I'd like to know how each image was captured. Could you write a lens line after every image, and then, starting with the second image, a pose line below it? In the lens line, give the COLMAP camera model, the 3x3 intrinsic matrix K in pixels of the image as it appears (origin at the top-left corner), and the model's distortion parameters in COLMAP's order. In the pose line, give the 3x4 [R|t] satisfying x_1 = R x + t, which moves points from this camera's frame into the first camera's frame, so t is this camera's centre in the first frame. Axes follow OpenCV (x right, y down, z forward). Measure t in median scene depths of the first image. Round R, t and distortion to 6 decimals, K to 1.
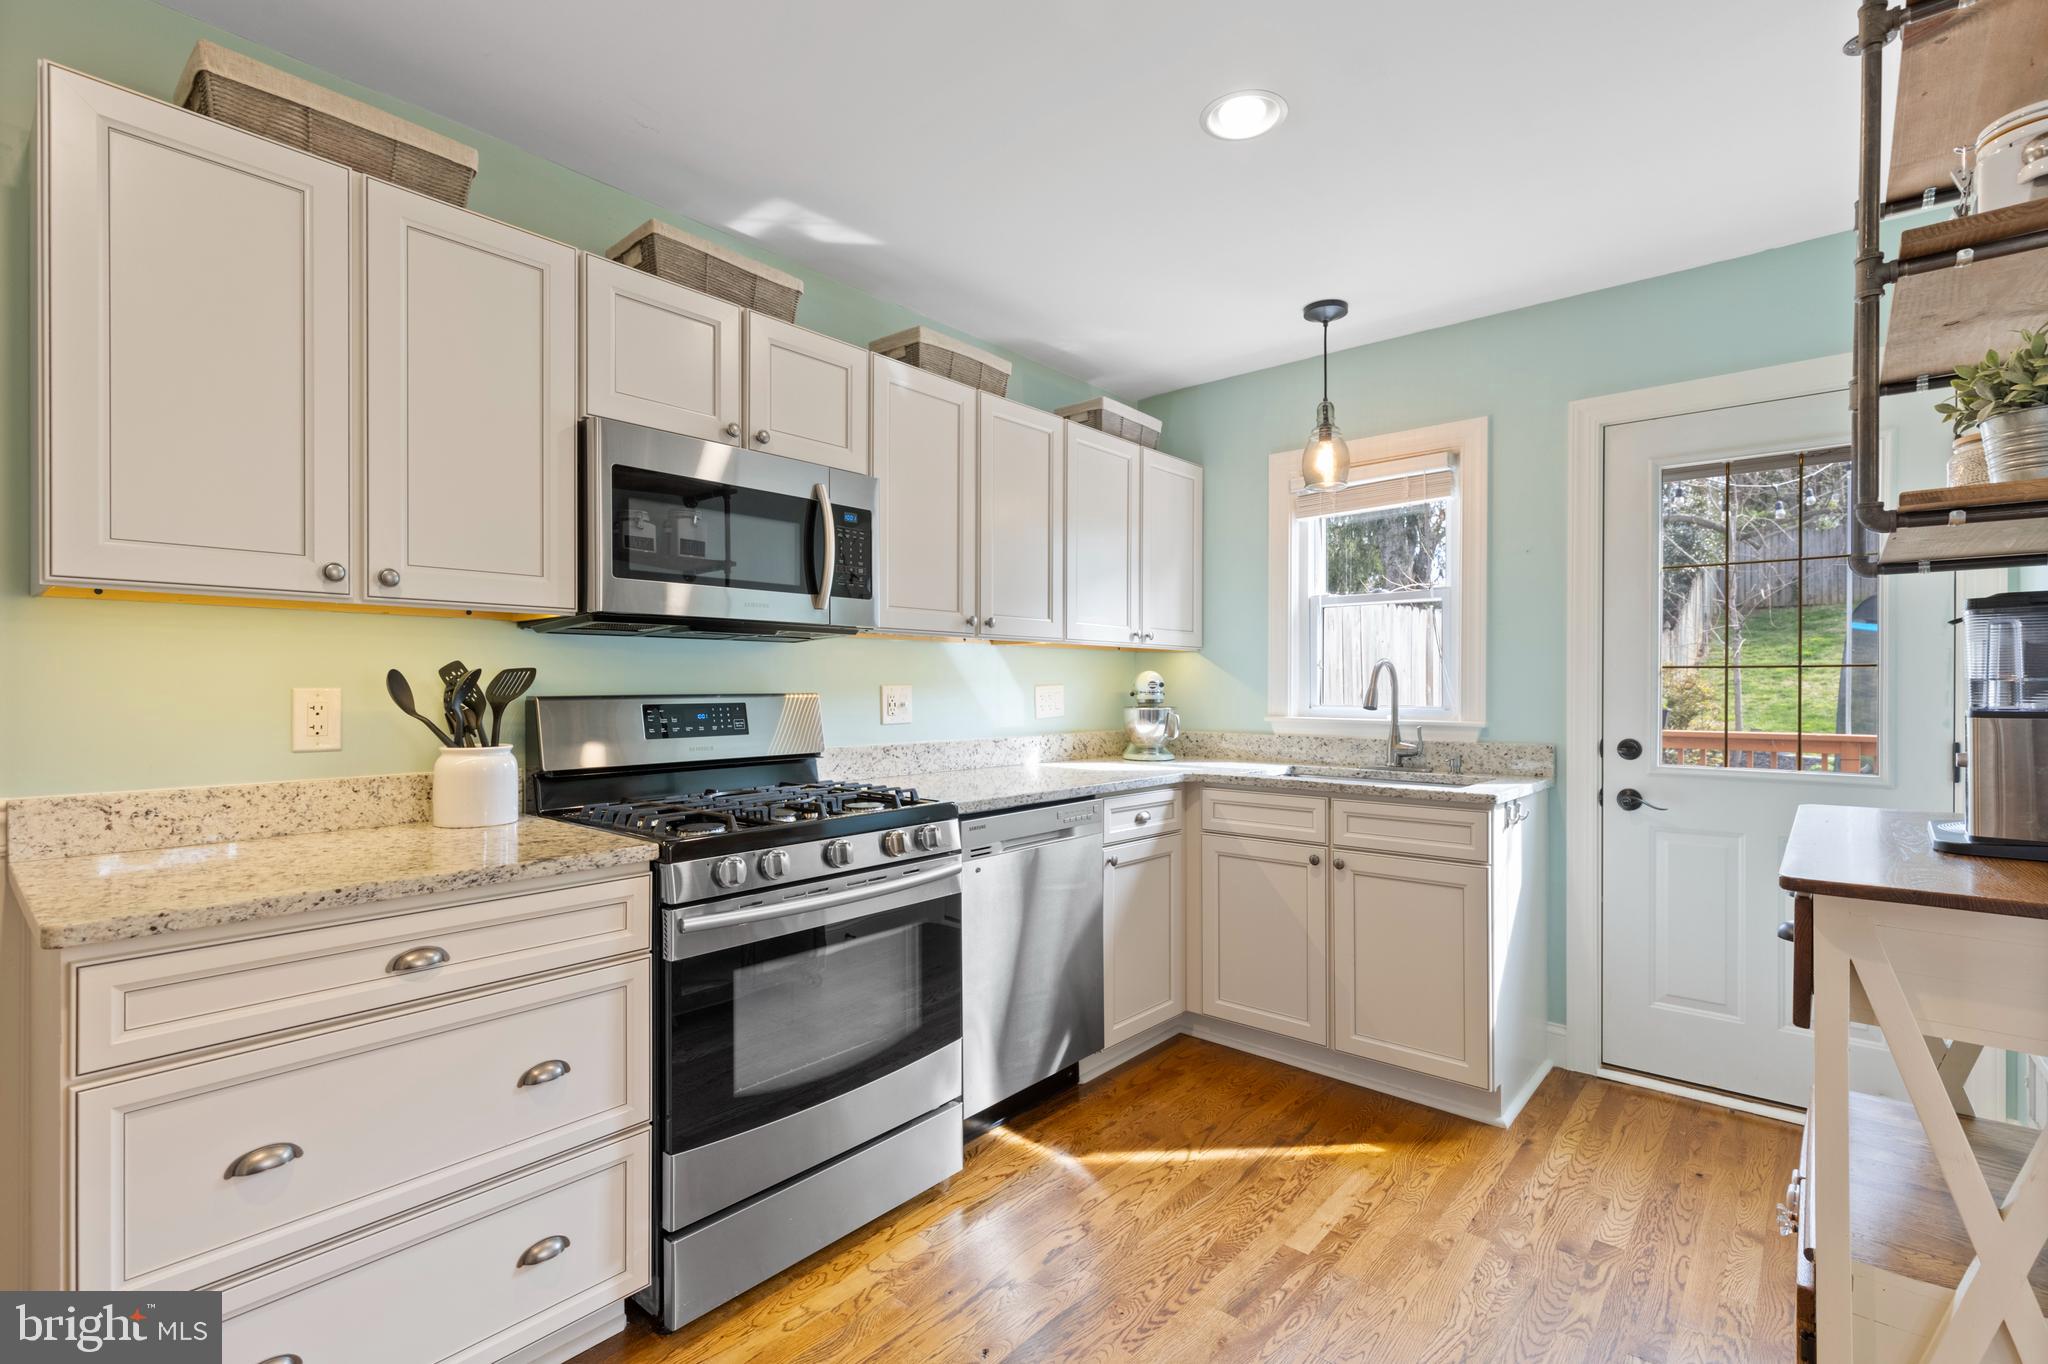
lens RADIAL K [[932.5, 0, 1029.1], [0, 932.5, 687.5], [0, 0, 1]] dist [0.008059, -0.000503]
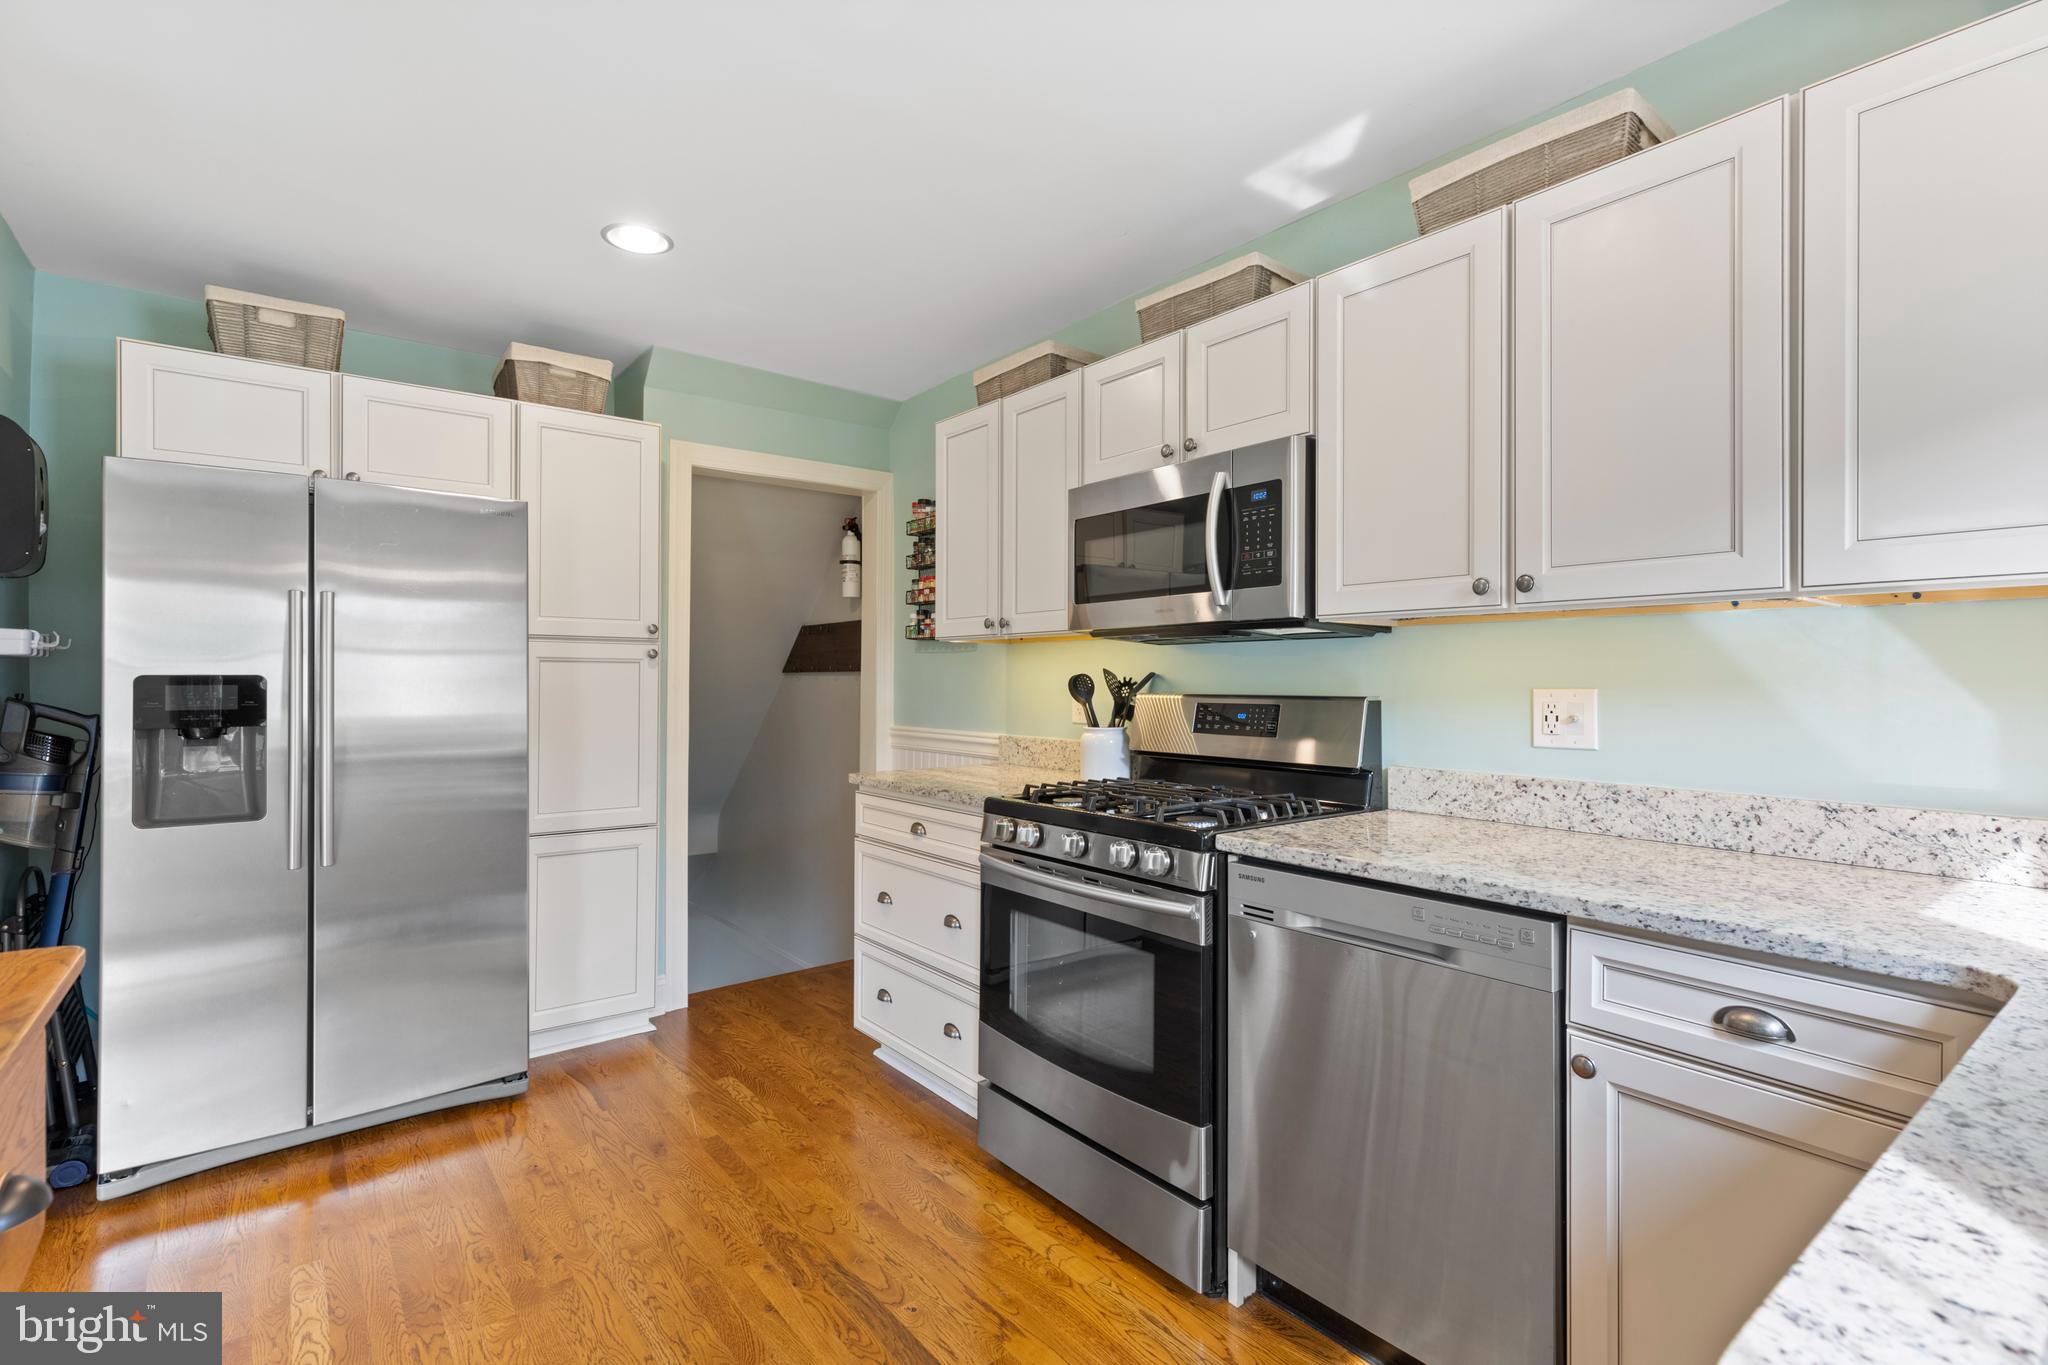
lens RADIAL K [[932.5, 0, 1021.3], [0, 932.5, 674.9], [0, 0, 1]] dist [0.008059, -0.000503]
pose [[-0.184187, -0.008360, -0.982856, 0.713639], [-0.007035, 0.999949, -0.007187, -0.005788], [0.982866, 0.005590, -0.184236, 0.950639]]
